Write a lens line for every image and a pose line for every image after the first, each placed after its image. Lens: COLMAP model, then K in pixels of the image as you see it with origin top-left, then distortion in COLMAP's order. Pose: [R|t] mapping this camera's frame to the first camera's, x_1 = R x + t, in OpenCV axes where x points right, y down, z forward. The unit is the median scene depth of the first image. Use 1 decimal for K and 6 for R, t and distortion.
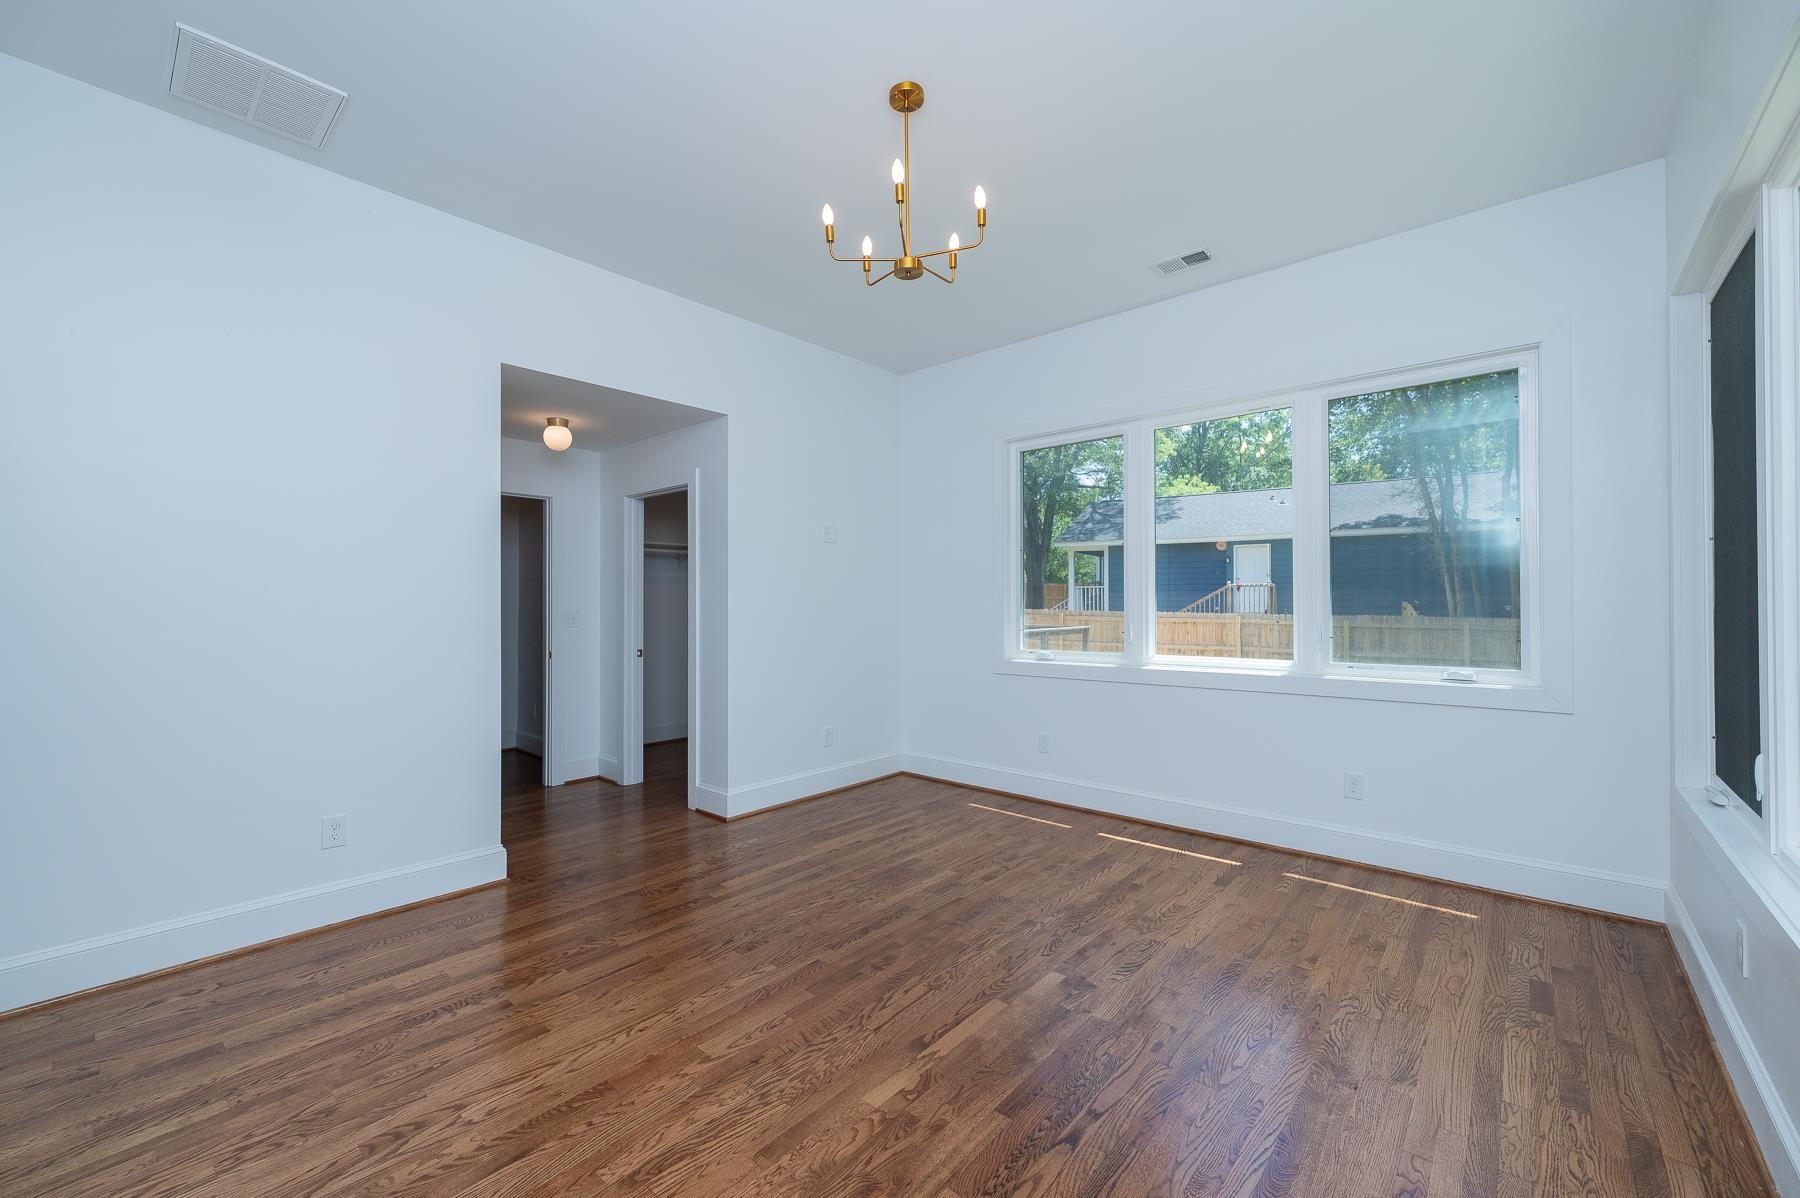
lens RADIAL K [[723.7, 0, 897.5], [0, 723.7, 600.2], [0, 0, 1]] dist [0.000306, -0.000008]
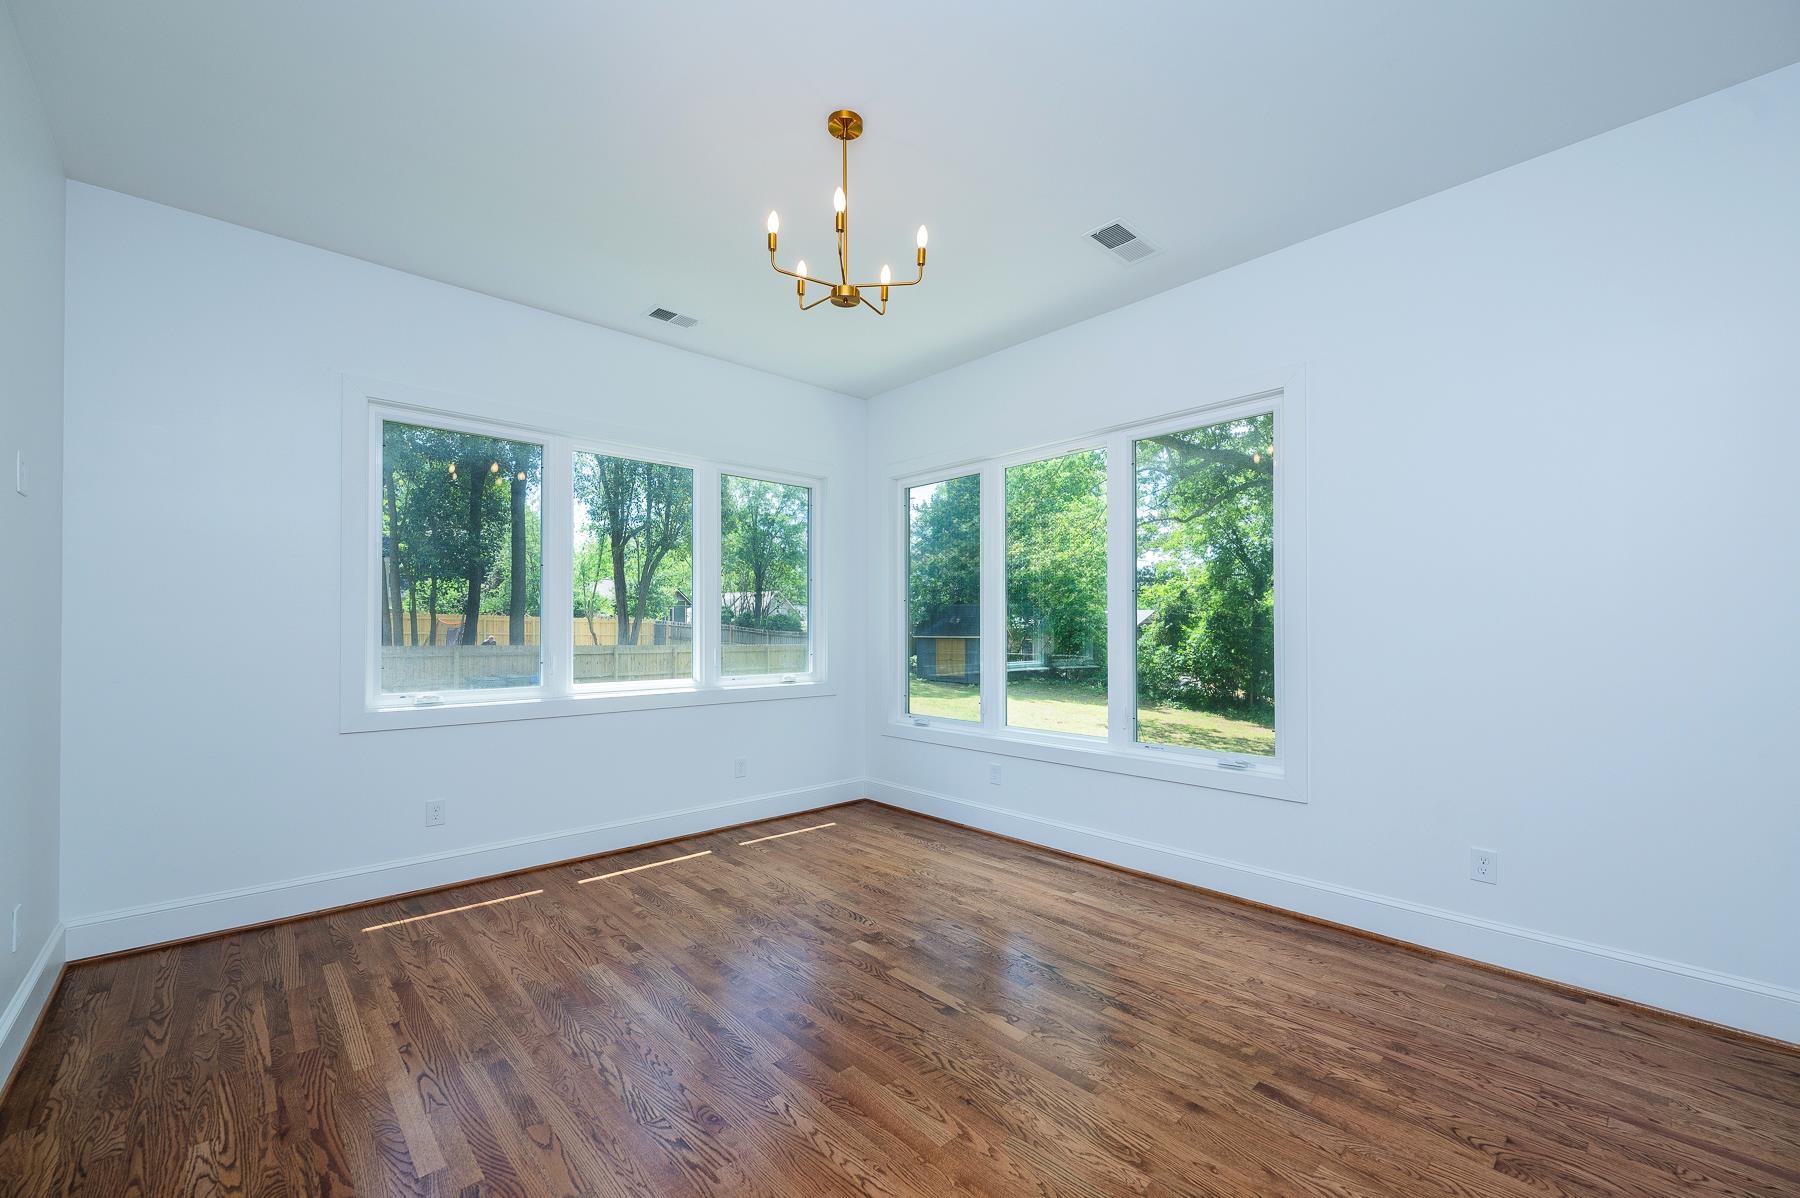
lens RADIAL K [[723.7, 0, 905.9], [0, 723.7, 624.1], [0, 0, 1]] dist [0.000306, -0.000008]
pose [[0.095498, 0.012127, 0.995356, -0.764819], [-0.004802, 0.999920, -0.011722, 0.007094], [-0.995418, -0.003660, 0.095549, 0.645946]]
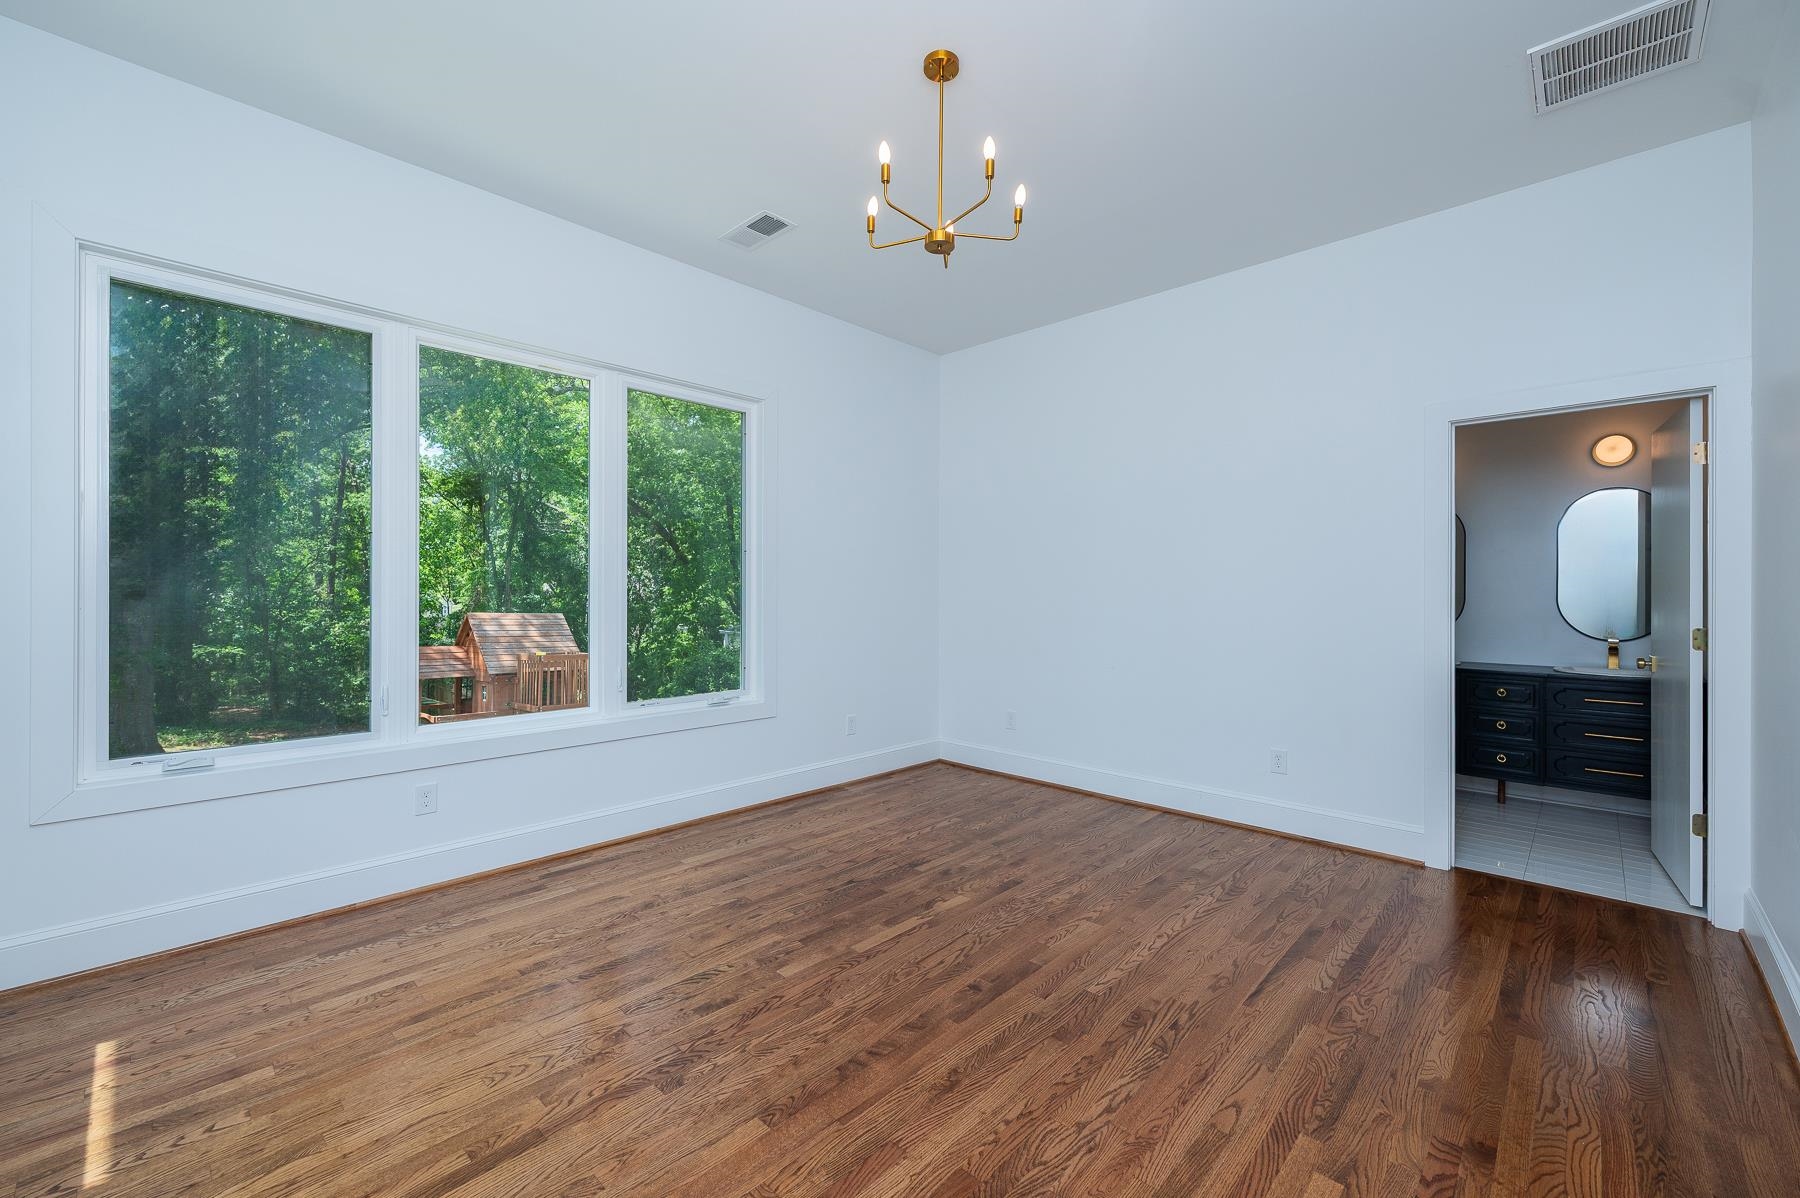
lens RADIAL K [[723.7, 0, 903.5], [0, 723.7, 596.2], [0, 0, 1]] dist [0.000306, -0.000008]
pose [[-0.999157, -0.000903, 0.041036, 0.019278], [-0.000877, 0.999999, 0.000653, 0.014611], [-0.041037, 0.000617, -0.999157, 1.557671]]
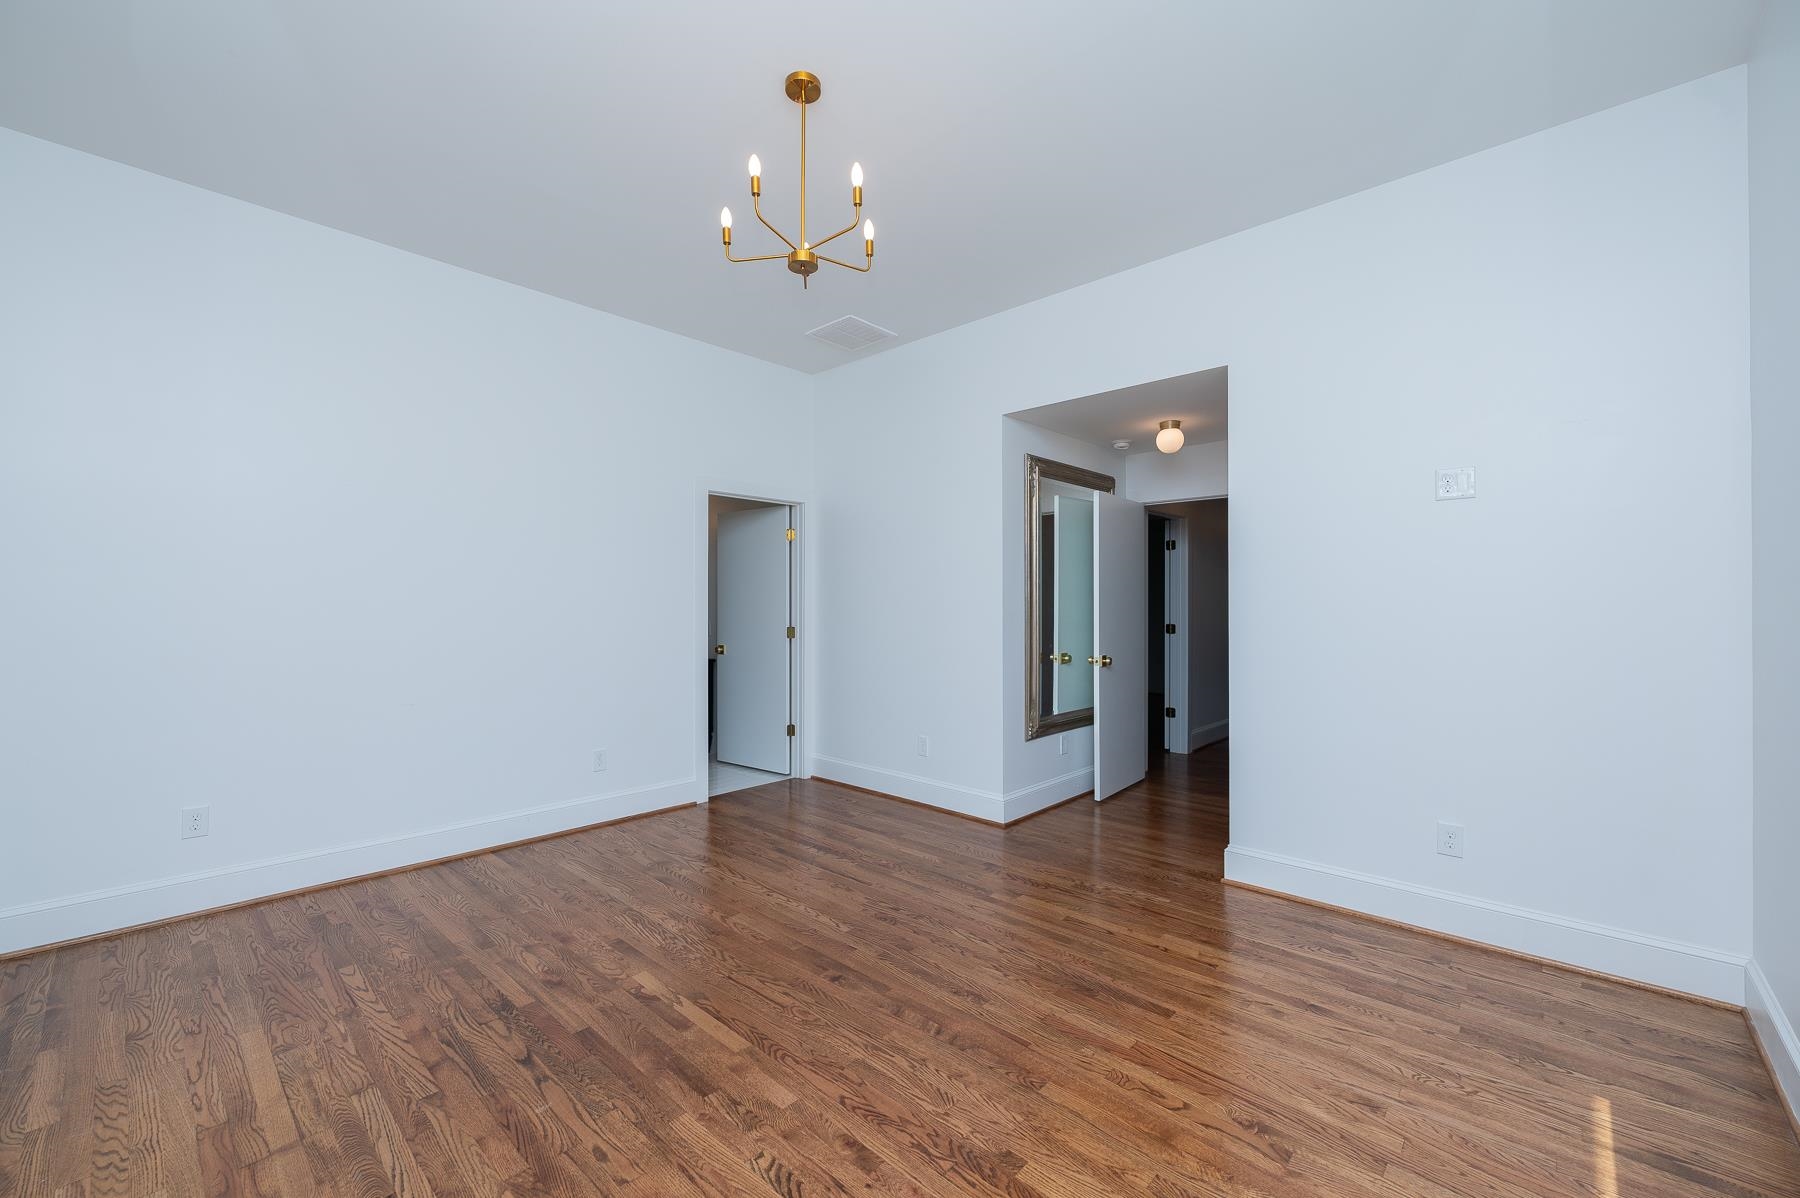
lens RADIAL K [[723.7, 0, 885.0], [0, 723.7, 604.6], [0, 0, 1]] dist [0.000306, -0.000008]
pose [[-0.041287, 0.000304, -0.999147, 0.770849], [0.002471, 0.999997, 0.000203, 0.002849], [0.999144, -0.002460, -0.041287, 0.904608]]
